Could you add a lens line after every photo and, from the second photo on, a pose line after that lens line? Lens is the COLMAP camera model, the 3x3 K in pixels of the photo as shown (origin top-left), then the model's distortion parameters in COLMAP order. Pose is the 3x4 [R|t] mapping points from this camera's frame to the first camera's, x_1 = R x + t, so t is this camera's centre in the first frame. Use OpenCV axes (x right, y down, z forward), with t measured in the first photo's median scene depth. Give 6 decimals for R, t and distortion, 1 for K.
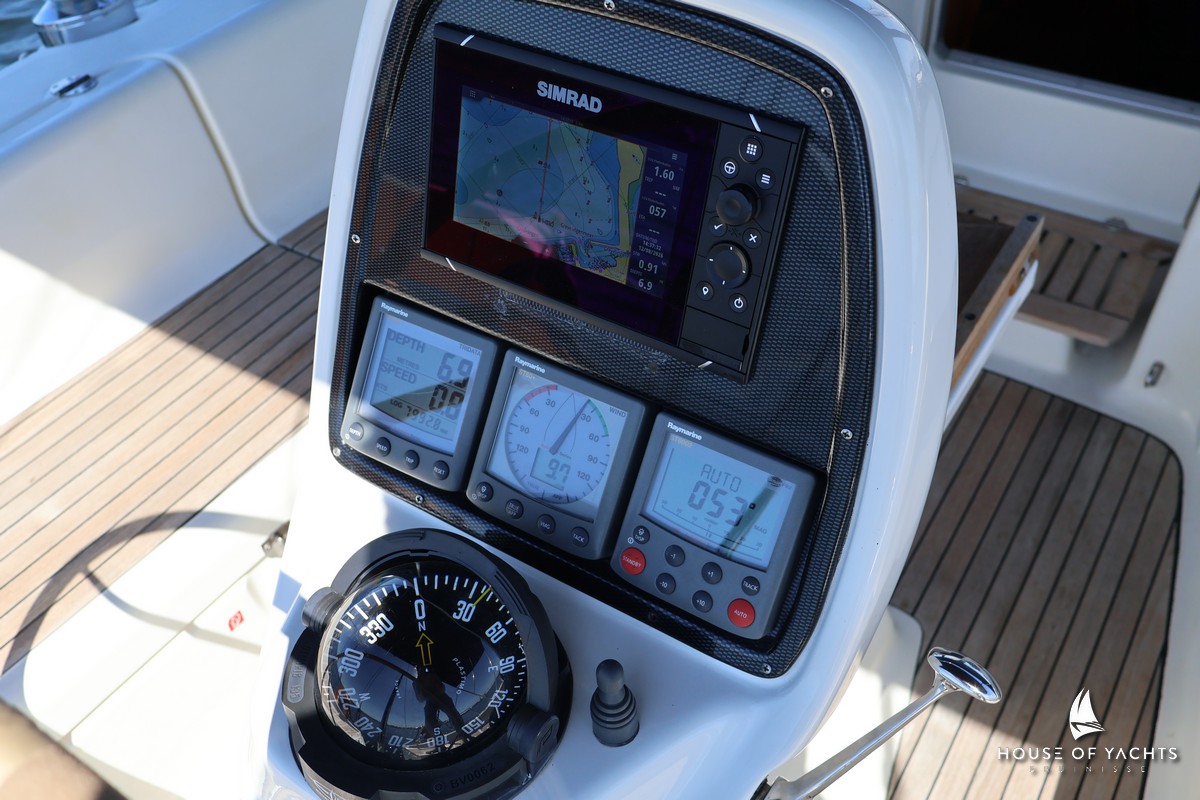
lens RADIAL K [[1133.8, 0, 600.0], [0, 1133.8, 400.0], [0, 0, 1]] dist [0.002921, 0.002501]
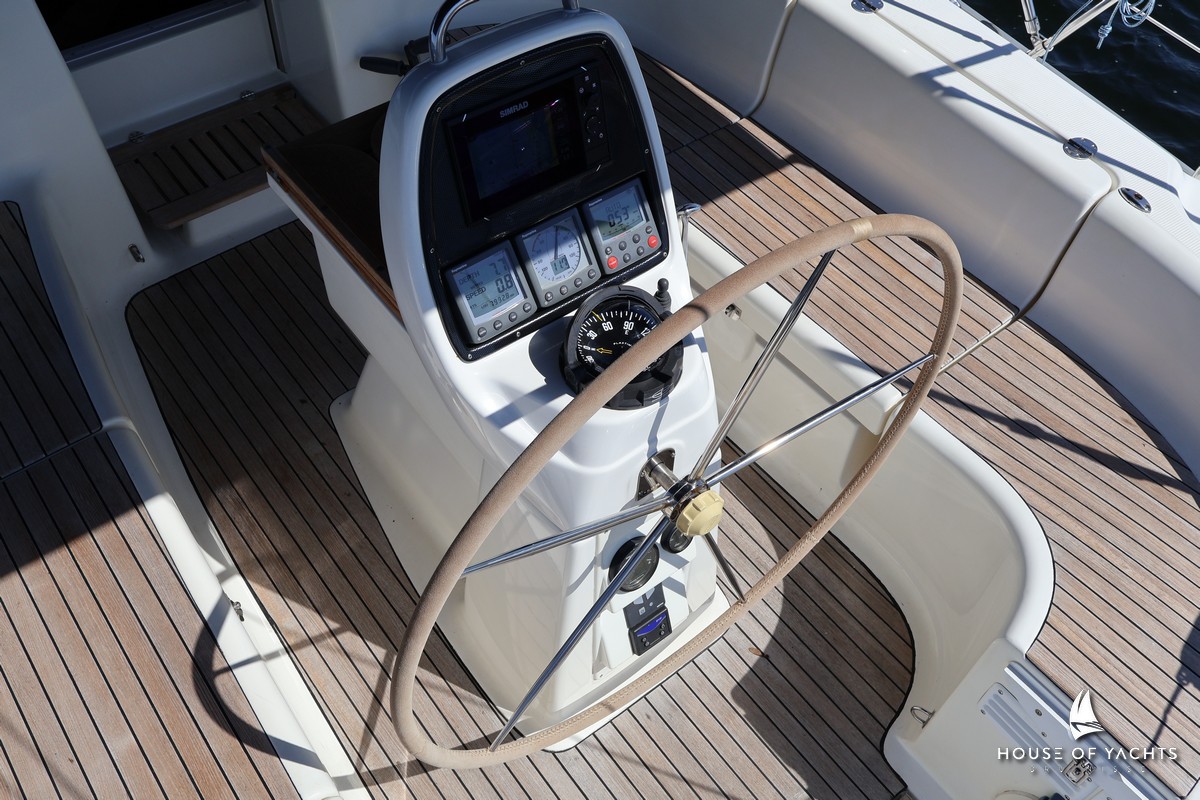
lens RADIAL K [[1133.8, 0, 600.0], [0, 1133.8, 400.0], [0, 0, 1]] dist [0.002921, 0.002501]
pose [[0.282753, -0.694173, 0.661947, -1.842029], [0.595669, 0.667986, 0.446064, -0.773280], [-0.751817, 0.268176, 0.602372, -0.320752]]
